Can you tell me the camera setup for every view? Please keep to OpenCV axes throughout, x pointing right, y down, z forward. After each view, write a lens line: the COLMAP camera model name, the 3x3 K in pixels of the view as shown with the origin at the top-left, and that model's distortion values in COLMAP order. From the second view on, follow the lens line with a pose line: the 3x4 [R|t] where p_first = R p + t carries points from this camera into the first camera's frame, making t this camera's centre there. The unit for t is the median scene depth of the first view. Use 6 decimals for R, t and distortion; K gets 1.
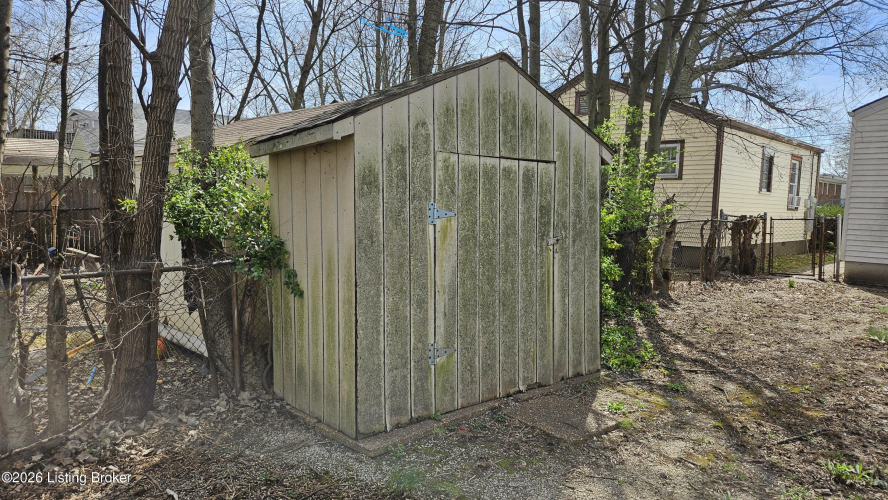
lens RADIAL K [[589.5, 0, 441.9], [0, 589.5, 252.7], [0, 0, 1]] dist [0.044566, -0.002396]
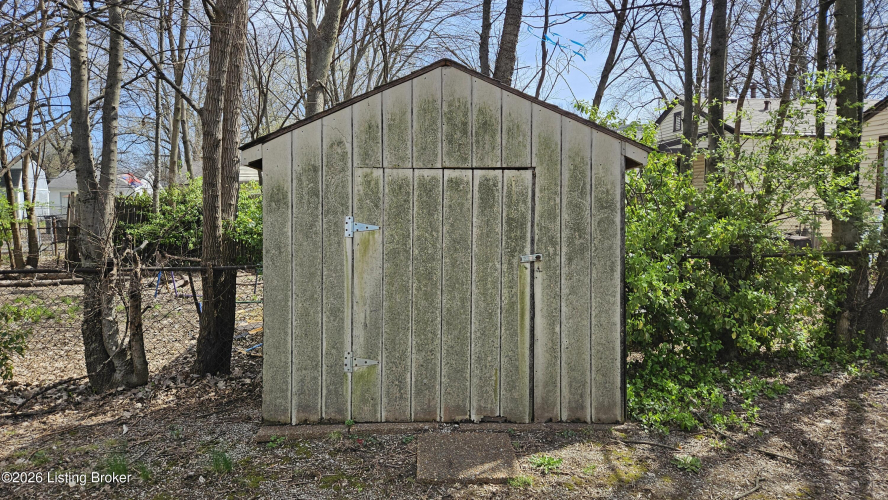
lens RADIAL K [[589.5, 0, 443.9], [0, 589.5, 245.0], [0, 0, 1]] dist [0.044566, -0.002396]
pose [[0.774267, 0.021752, -0.632485, 0.715099], [-0.039612, 0.999115, -0.014131, -0.024186], [0.631618, 0.035995, 0.774444, 0.270842]]
